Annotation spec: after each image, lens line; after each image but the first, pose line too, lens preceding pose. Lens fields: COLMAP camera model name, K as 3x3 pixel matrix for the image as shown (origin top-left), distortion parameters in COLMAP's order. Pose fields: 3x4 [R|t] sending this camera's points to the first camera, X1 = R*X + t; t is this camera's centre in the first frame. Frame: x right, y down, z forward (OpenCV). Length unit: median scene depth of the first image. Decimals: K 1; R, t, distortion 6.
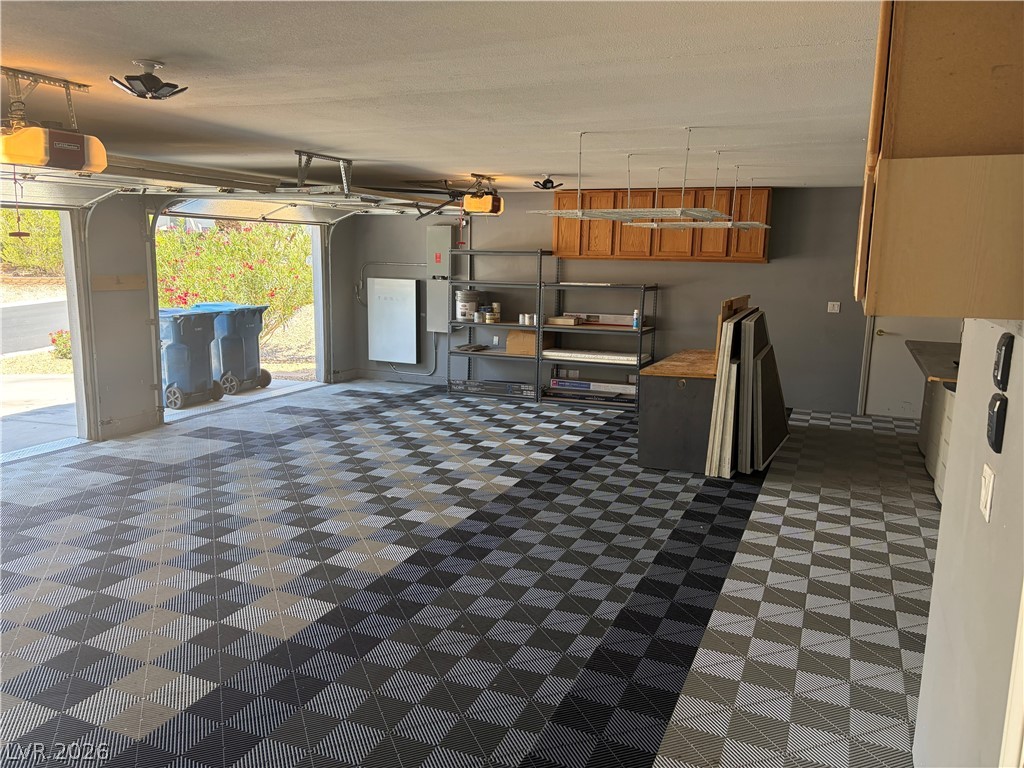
lens RADIAL K [[778.5, 0, 512.0], [0, 778.5, 384.0], [0, 0, 1]] dist [-0.007383, -0.006061]
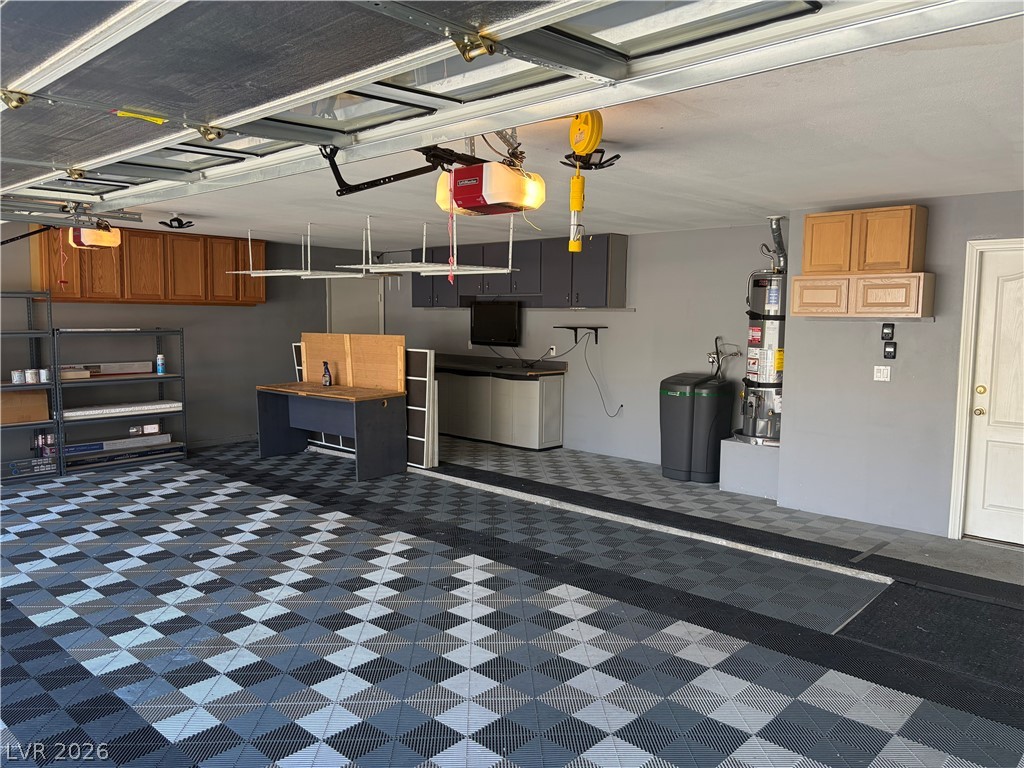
lens RADIAL K [[778.5, 0, 512.0], [0, 778.5, 384.0], [0, 0, 1]] dist [-0.007383, -0.006061]
pose [[0.332683, -0.096082, 0.938131, -0.573410], [0.142433, 0.988504, 0.050730, -0.045699], [-0.932220, 0.116744, 0.342544, 0.268026]]
